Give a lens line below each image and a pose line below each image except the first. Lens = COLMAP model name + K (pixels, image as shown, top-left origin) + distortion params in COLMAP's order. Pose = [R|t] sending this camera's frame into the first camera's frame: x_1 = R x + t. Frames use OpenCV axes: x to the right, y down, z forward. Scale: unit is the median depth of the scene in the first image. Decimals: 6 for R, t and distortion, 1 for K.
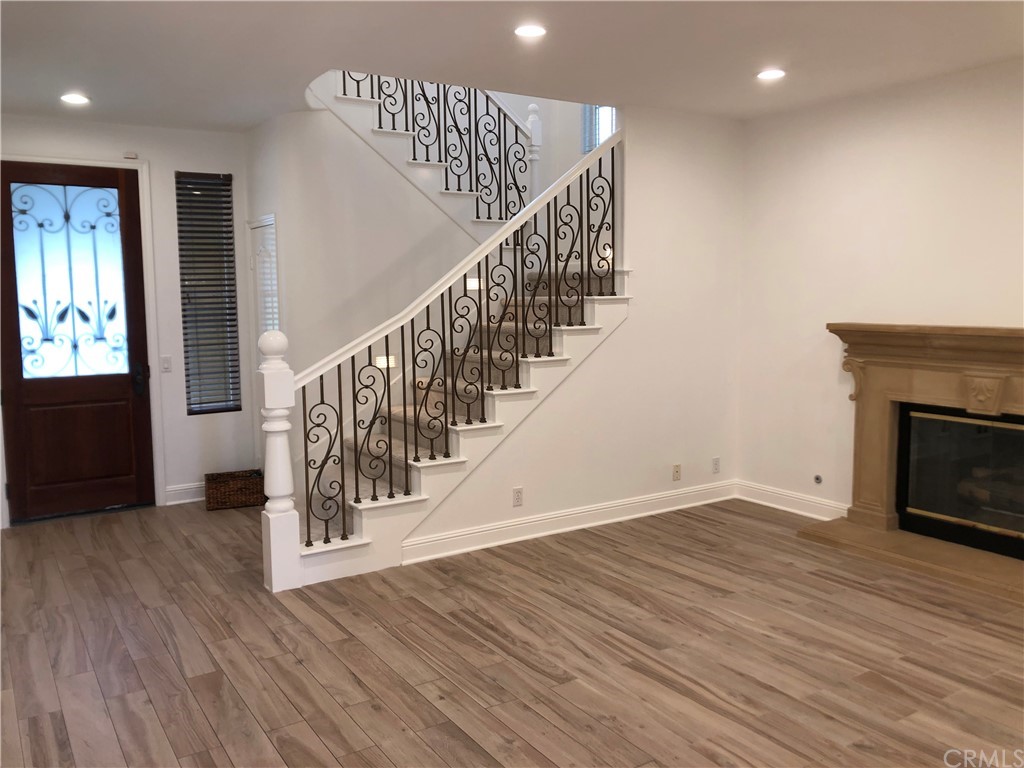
lens RADIAL K [[841.2, 0, 507.0], [0, 841.2, 389.2], [0, 0, 1]] dist [0.037102, -0.016873]
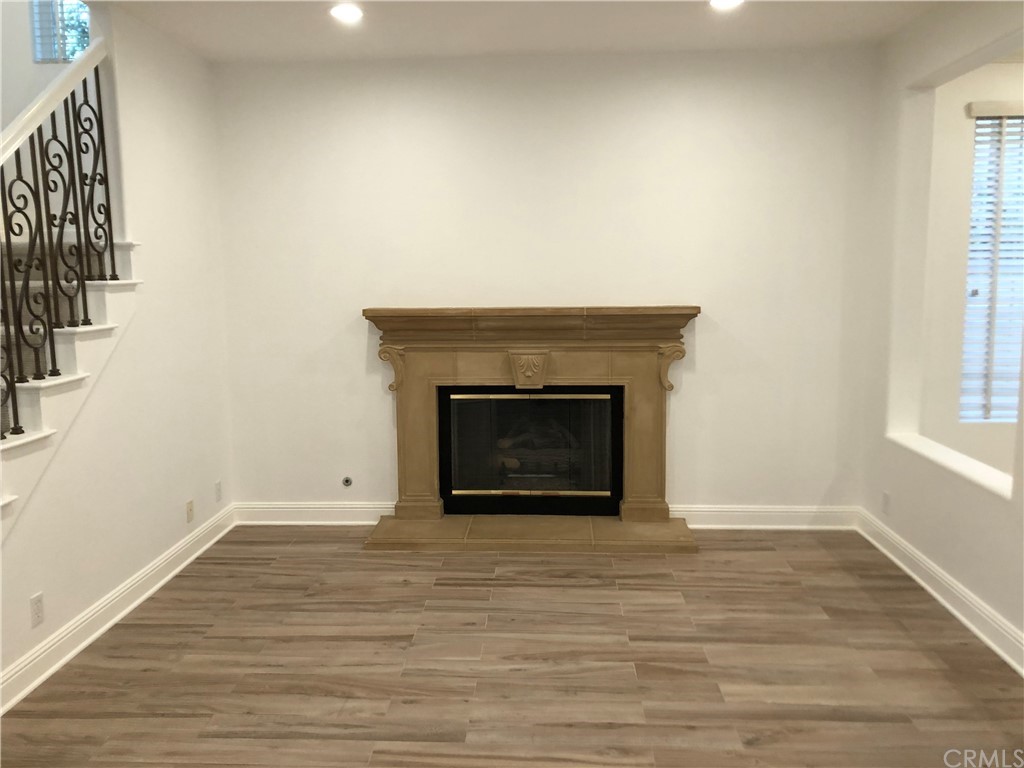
lens RADIAL K [[841.2, 0, 507.7], [0, 841.2, 373.3], [0, 0, 1]] dist [0.037102, -0.016873]
pose [[0.590023, -0.097519, 0.801476, -0.300348], [0.098512, 0.993957, 0.048417, -0.043823], [-0.801354, 0.050388, 0.596064, 0.394629]]
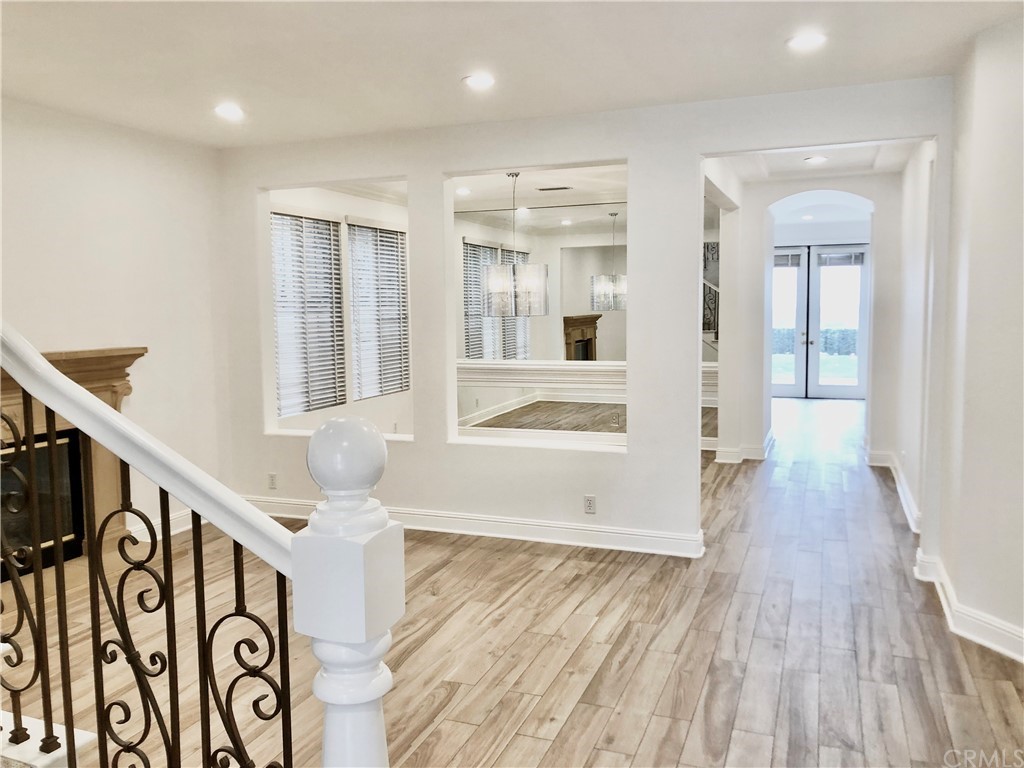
lens RADIAL K [[841.2, 0, 505.4], [0, 841.2, 381.2], [0, 0, 1]] dist [0.037102, -0.016873]
pose [[-0.591951, -0.053540, 0.804194, -0.575434], [0.115750, 0.981800, 0.150566, -0.122819], [-0.797619, 0.182214, -0.574980, 1.088114]]
